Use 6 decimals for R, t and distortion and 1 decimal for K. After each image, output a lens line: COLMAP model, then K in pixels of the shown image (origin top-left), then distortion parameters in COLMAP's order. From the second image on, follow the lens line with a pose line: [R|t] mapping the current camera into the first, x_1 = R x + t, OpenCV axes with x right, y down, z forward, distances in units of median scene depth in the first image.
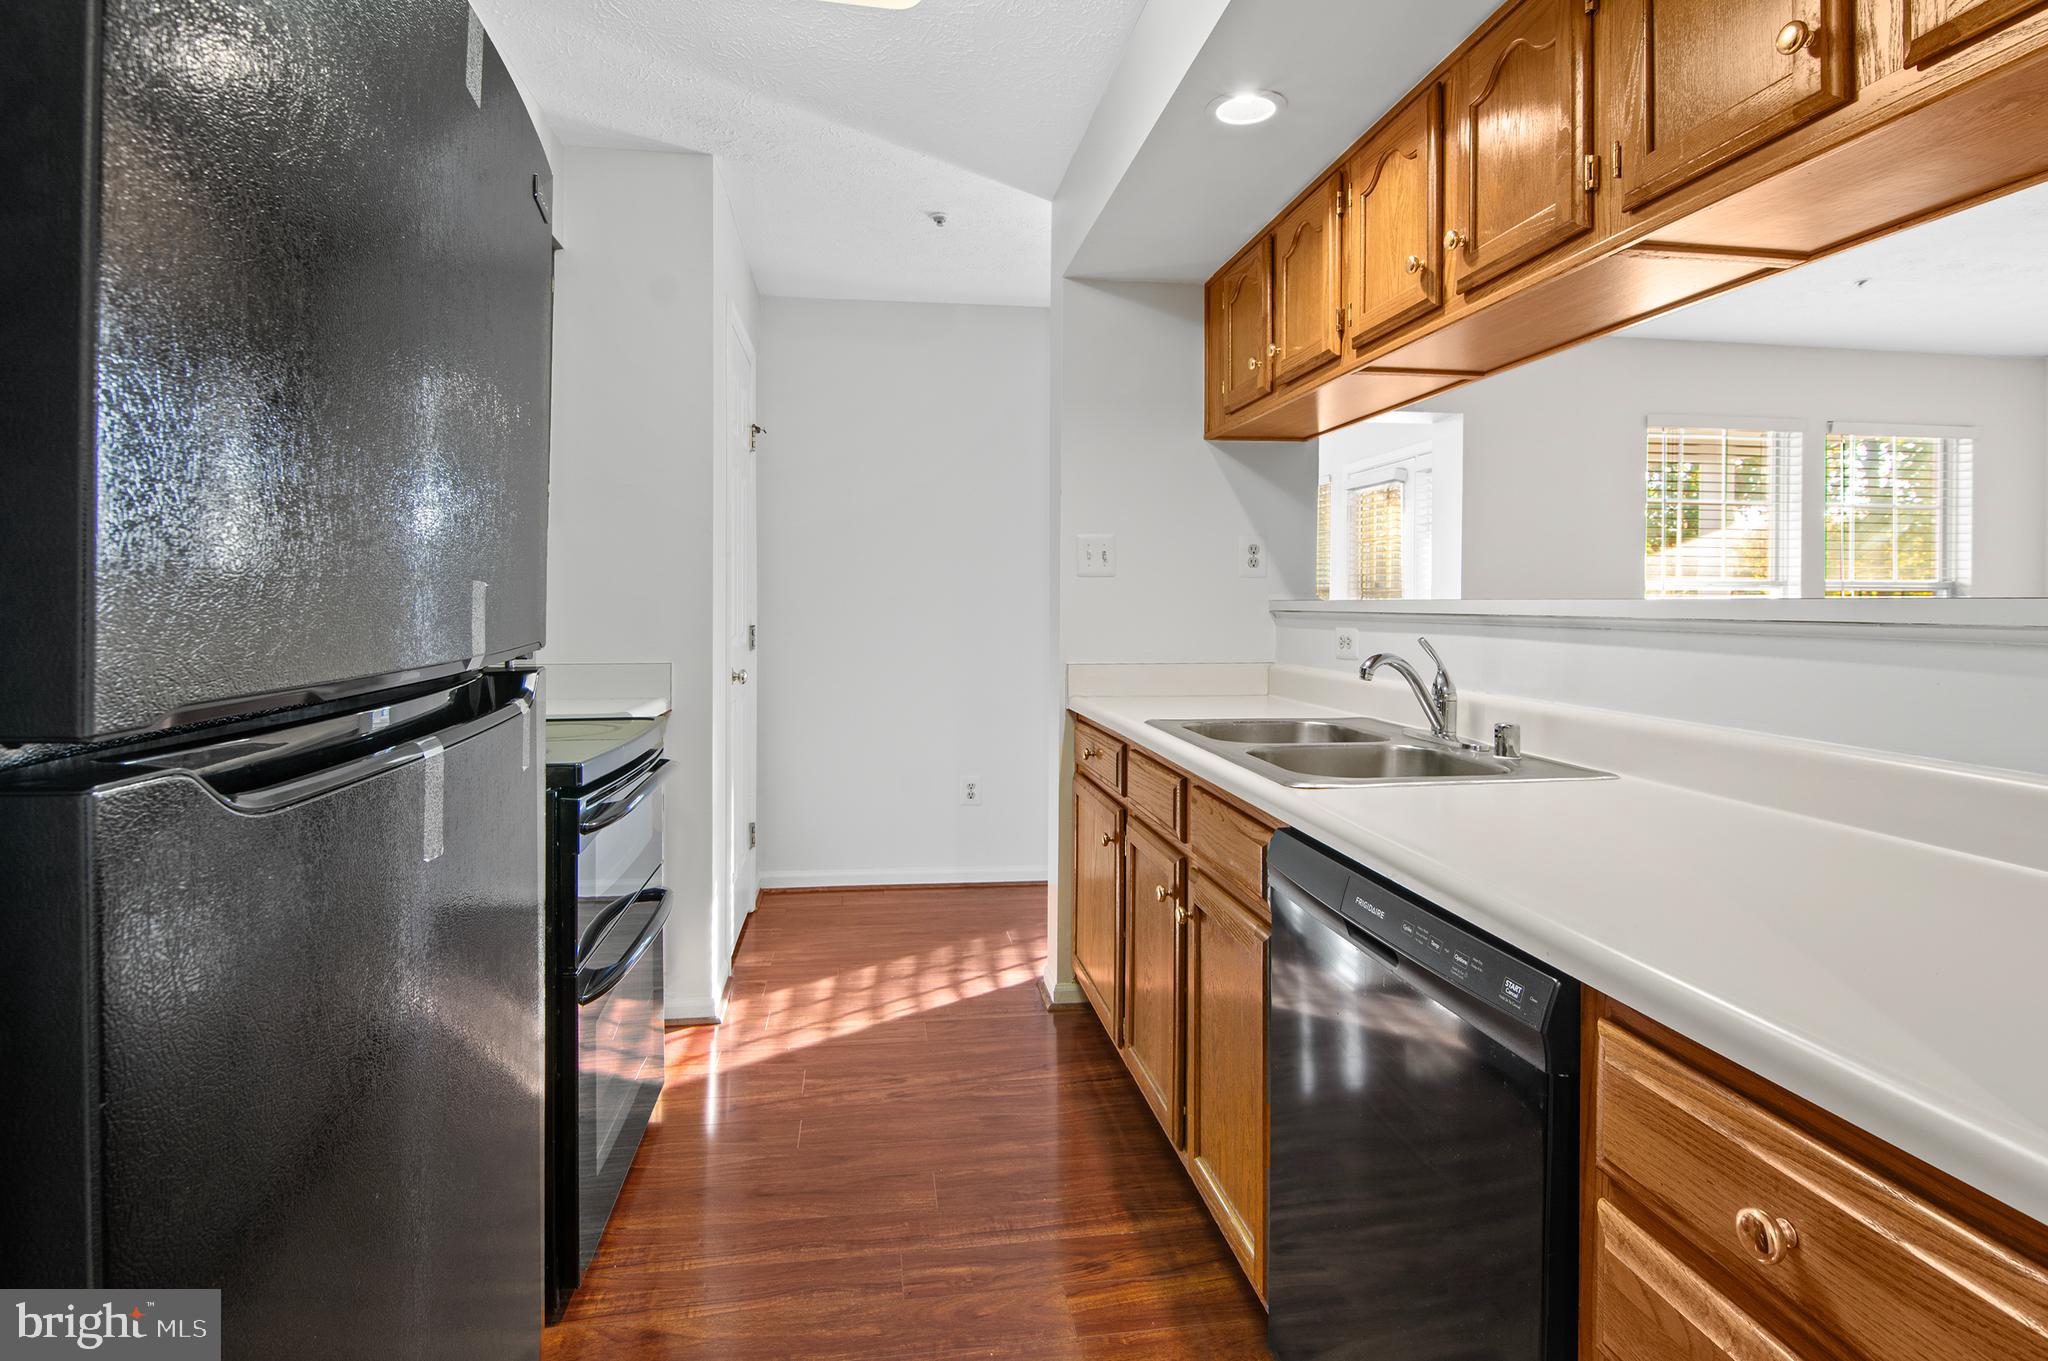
lens RADIAL K [[1014.7, 0, 1005.3], [0, 1014.7, 601.8], [0, 0, 1]] dist [-0.008632, -0.002293]
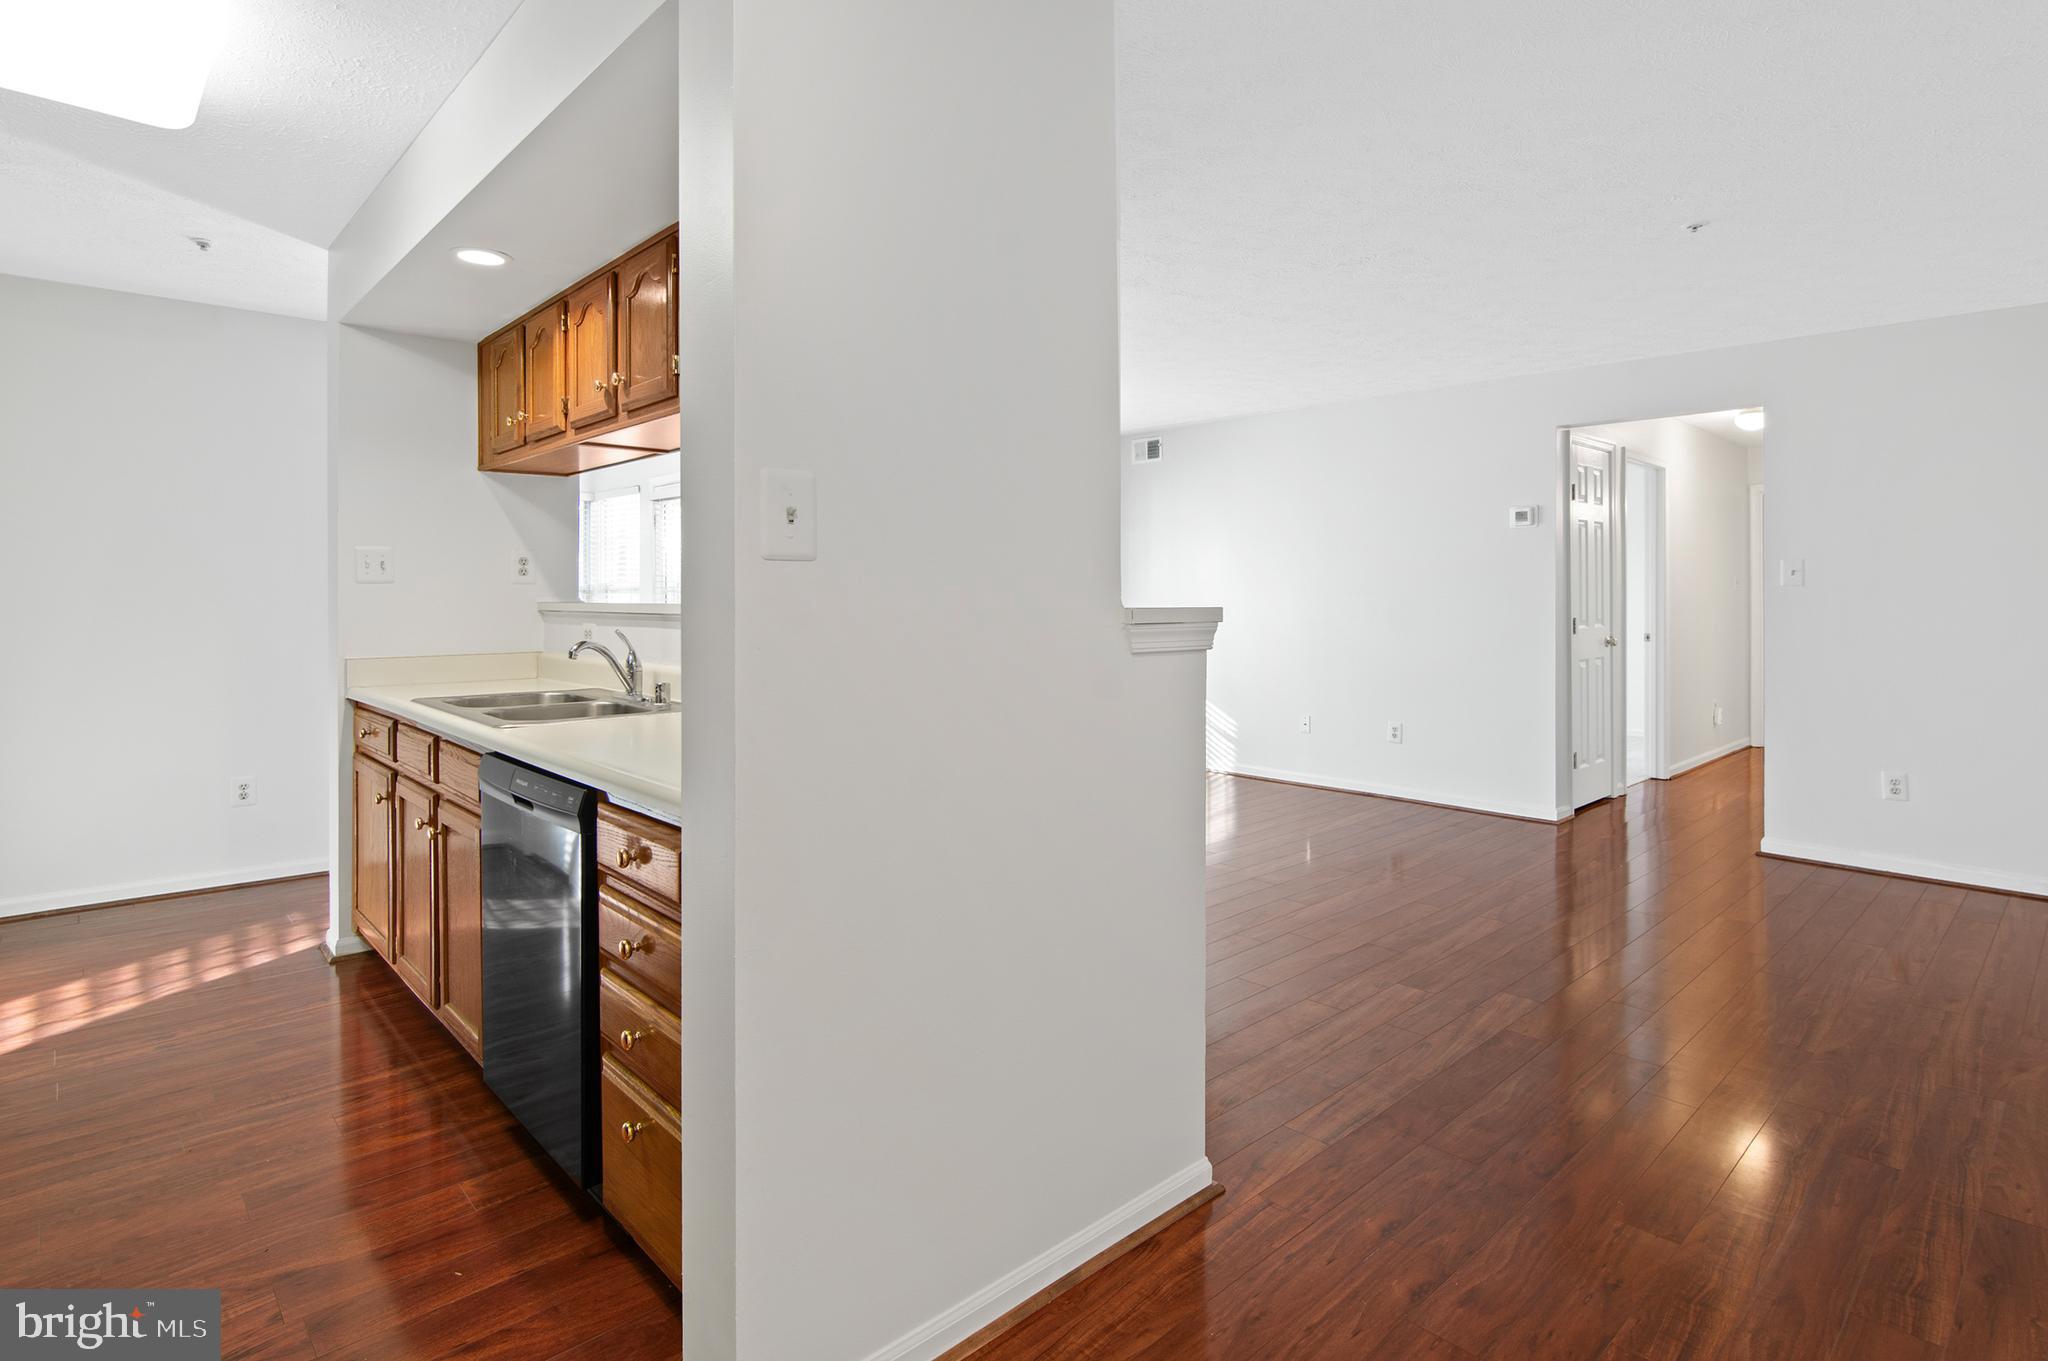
lens RADIAL K [[1014.7, 0, 1004.3], [0, 1014.7, 601.5], [0, 0, 1]] dist [-0.008632, -0.002293]
pose [[0.818653, -0.006874, 0.574248, 0.018240], [0.002878, 0.999965, 0.007867, -0.013744], [-0.574282, -0.004788, 0.818644, -0.467003]]
